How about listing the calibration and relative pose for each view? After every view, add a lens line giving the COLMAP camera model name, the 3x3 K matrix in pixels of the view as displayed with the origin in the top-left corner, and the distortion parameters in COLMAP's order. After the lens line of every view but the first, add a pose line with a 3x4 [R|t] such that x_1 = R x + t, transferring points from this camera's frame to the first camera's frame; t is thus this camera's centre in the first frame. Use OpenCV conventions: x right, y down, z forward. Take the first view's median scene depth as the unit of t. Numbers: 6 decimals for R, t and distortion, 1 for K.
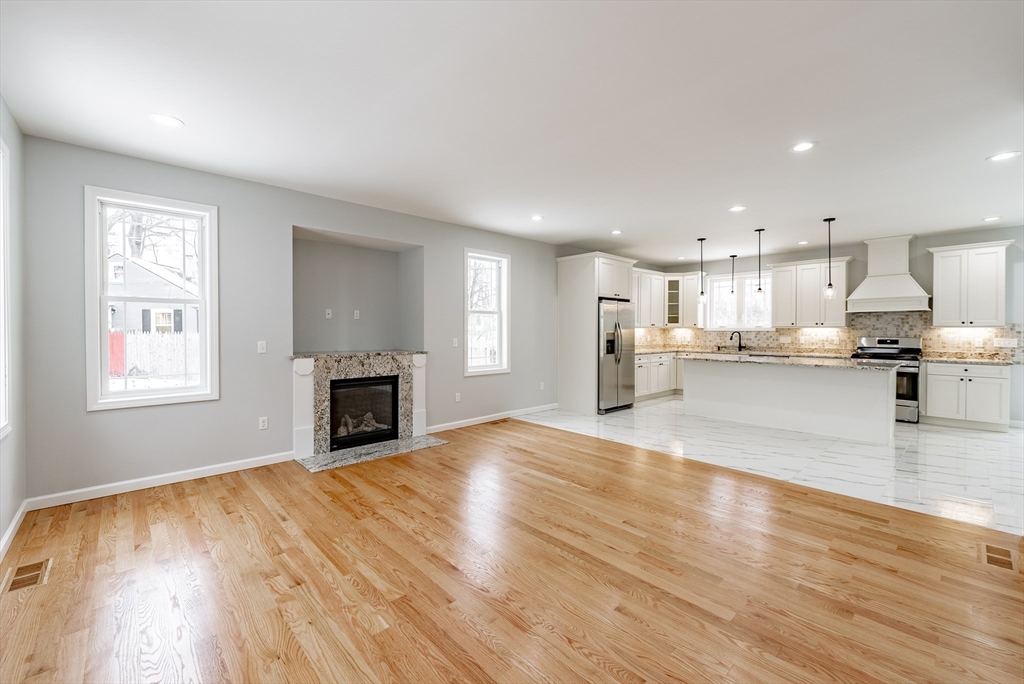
lens RADIAL K [[418.8, 0, 515.6], [0, 418.8, 337.8], [0, 0, 1]] dist [-0.001696, -0.000216]
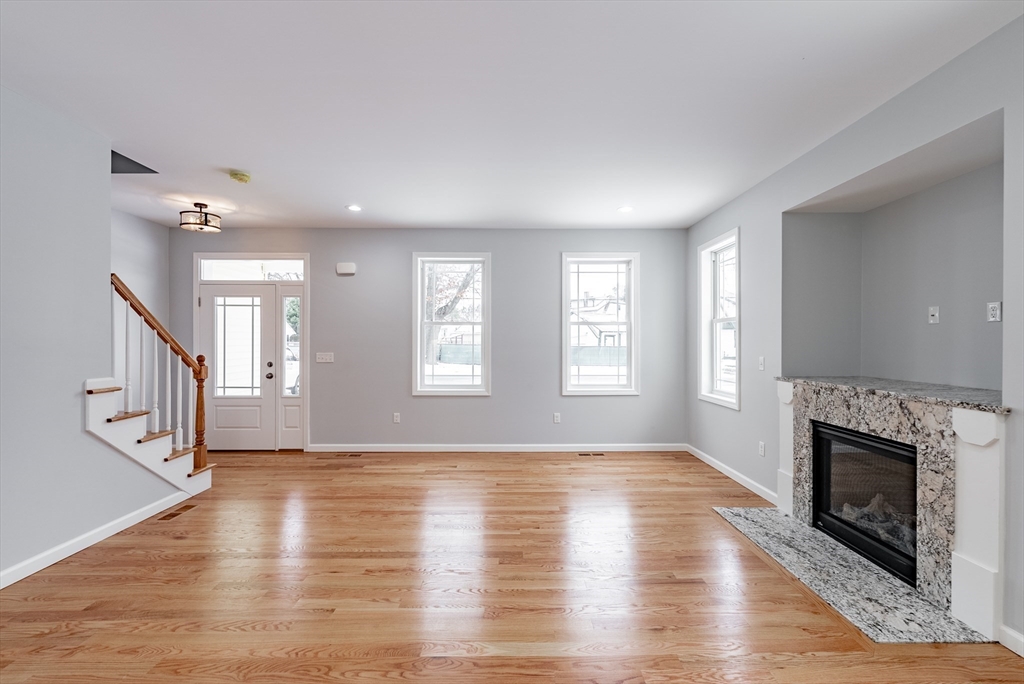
lens RADIAL K [[418.8, 0, 515.5], [0, 418.8, 340.6], [0, 0, 1]] dist [-0.001696, -0.000216]
pose [[-0.670279, -0.003407, -0.742101, 0.371805], [-0.014720, 0.999854, 0.008705, -0.023524], [0.741963, 0.016759, -0.670231, 1.086921]]
